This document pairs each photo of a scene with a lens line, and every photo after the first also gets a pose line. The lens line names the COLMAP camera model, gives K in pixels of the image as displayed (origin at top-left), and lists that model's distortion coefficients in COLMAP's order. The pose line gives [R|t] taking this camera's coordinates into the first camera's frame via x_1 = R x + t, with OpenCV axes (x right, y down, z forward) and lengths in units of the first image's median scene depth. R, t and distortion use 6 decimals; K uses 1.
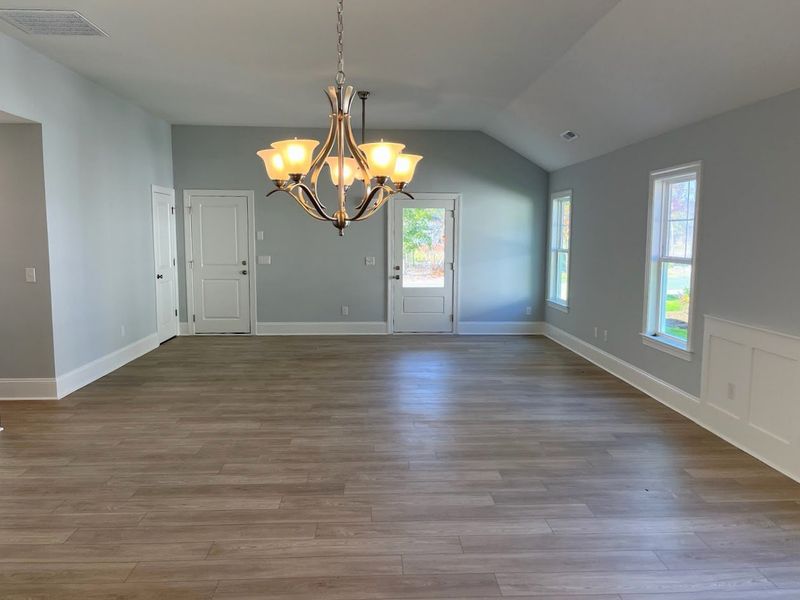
lens RADIAL K [[630.4, 0, 405.1], [0, 630.4, 303.7], [0, 0, 1]] dist [0.077049, -0.096657]
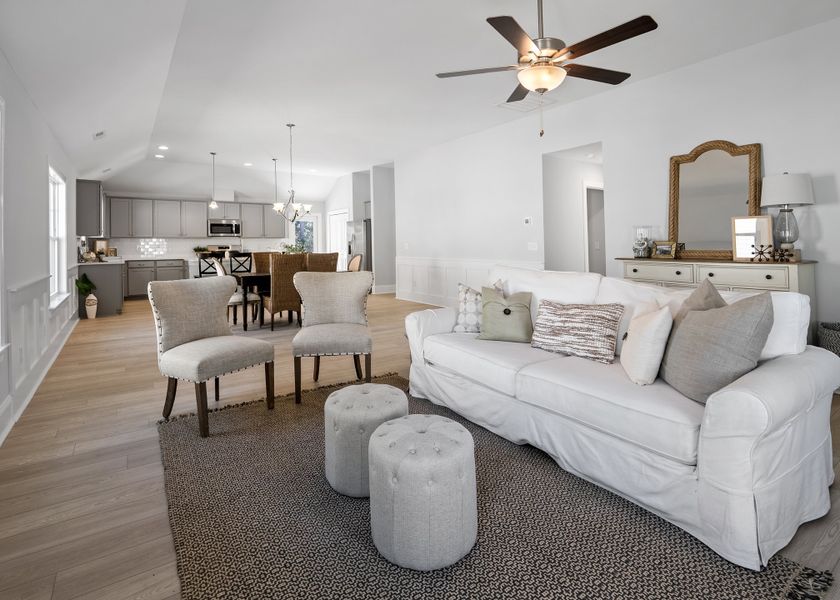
lens RADIAL K [[426.2, 0, 420.4], [0, 426.2, 244.5], [0, 0, 1]] dist [0.000351, -0.000007]
pose [[-0.852682, 0.003433, -0.522419, 0.284111], [-0.053943, 0.994055, 0.094578, -0.125144], [0.519637, 0.108826, -0.847428, 1.681686]]
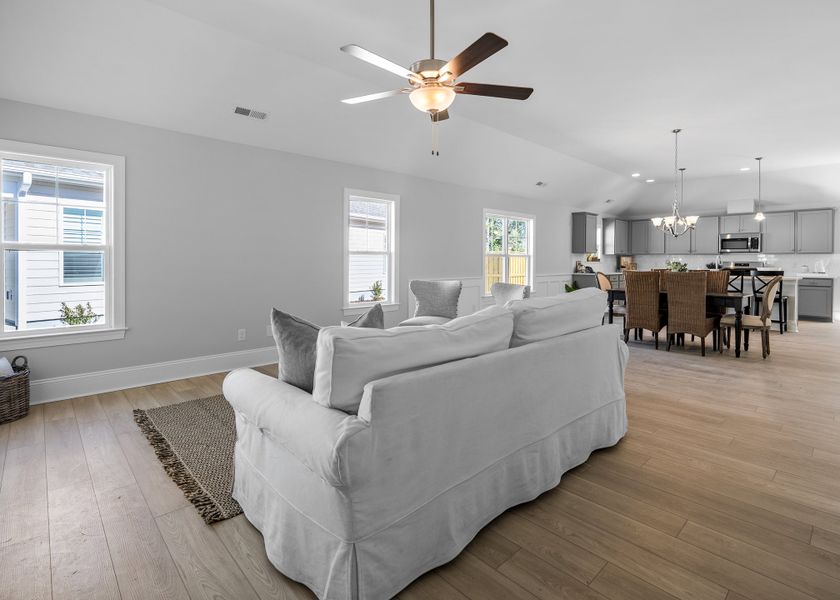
lens RADIAL K [[418.9, 0, 428.6], [0, 418.9, 263.2], [0, 0, 1]] dist [0.016600, -0.000139]
pose [[-0.660712, -0.013950, 0.750510, -0.456347], [0.073328, 0.993846, 0.083028, -0.122904], [-0.747049, 0.109890, -0.655623, 1.669290]]
